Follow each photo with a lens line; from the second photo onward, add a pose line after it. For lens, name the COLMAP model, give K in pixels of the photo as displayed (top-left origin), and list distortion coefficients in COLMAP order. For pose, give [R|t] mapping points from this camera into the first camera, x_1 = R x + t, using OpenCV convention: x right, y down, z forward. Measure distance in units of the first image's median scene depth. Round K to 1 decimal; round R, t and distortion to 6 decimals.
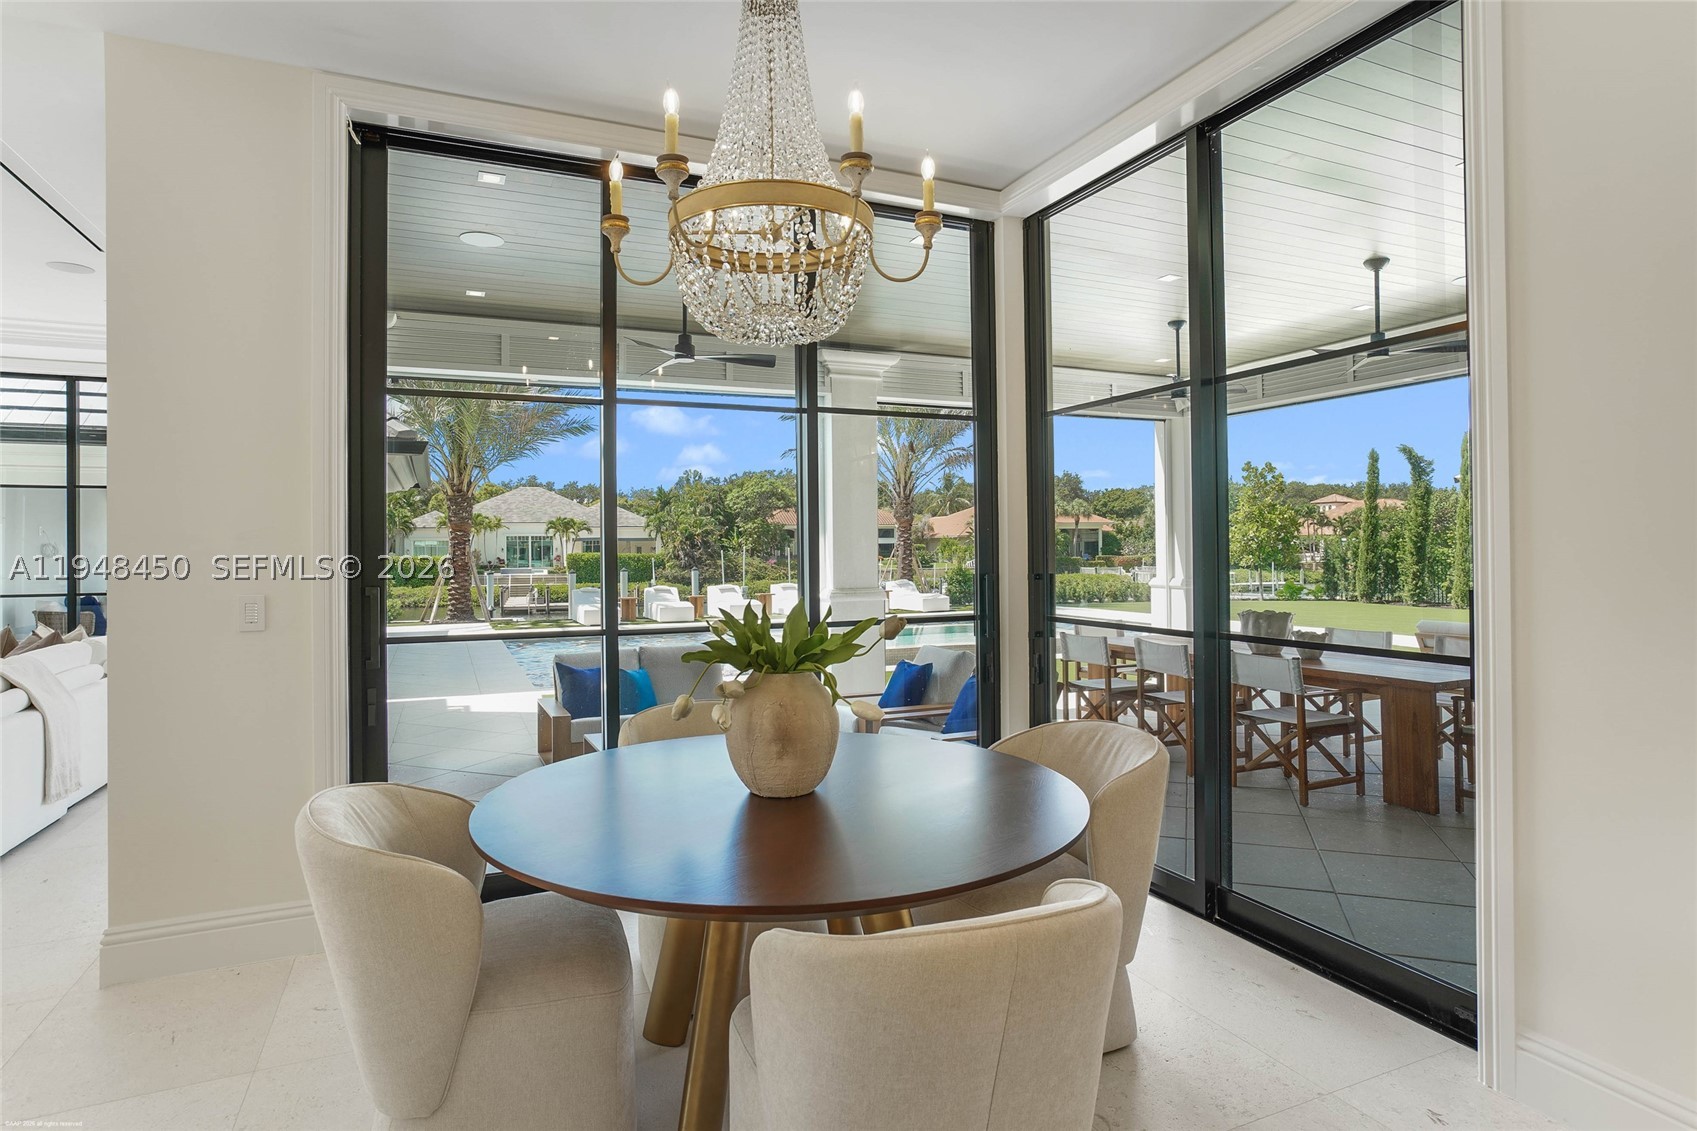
lens RADIAL K [[899.9, 0, 844.9], [0, 899.9, 555.2], [0, 0, 1]] dist [0.000088, -0.000167]
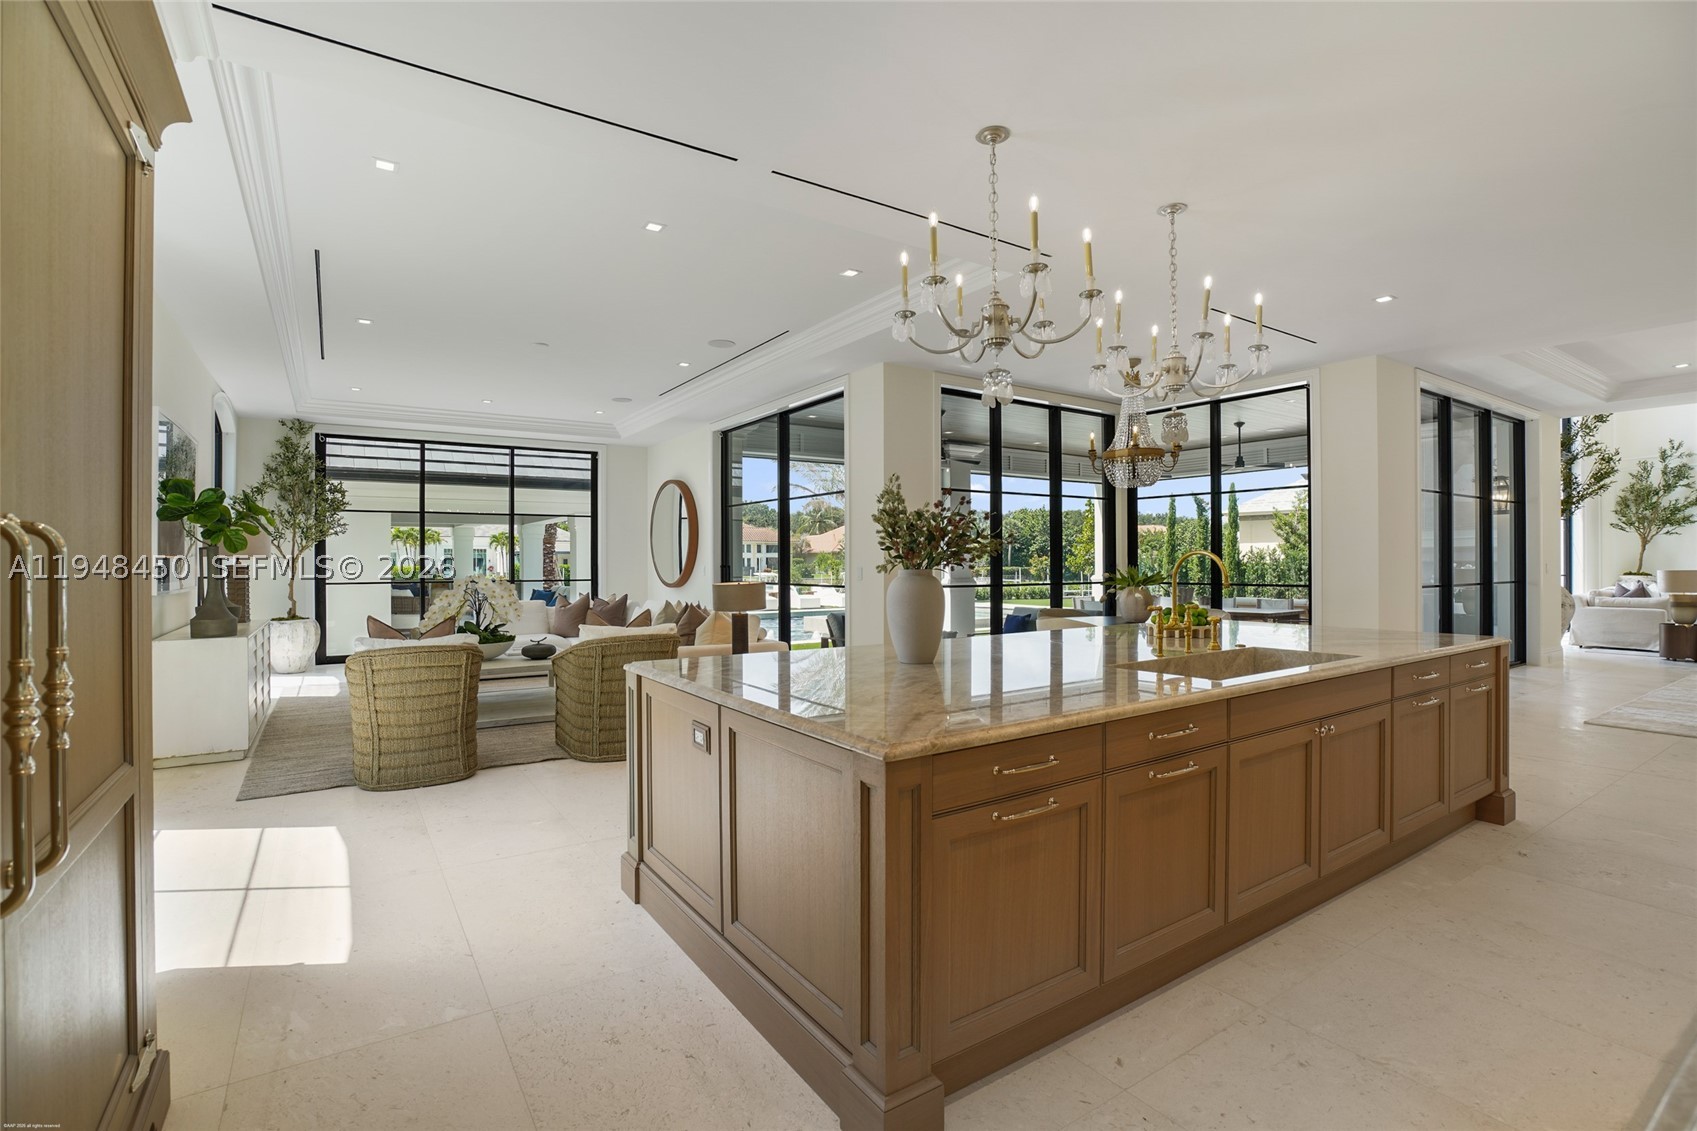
lens RADIAL K [[778.8, 0, 848.5], [0, 778.8, 565.5], [0, 0, 1]] dist [-0.000256, 0.000076]
pose [[0.985294, 0.004793, 0.170801, -0.148045], [-0.004165, 0.999983, -0.004036, 0.006224], [-0.170817, 0.003265, 0.985297, -0.155872]]
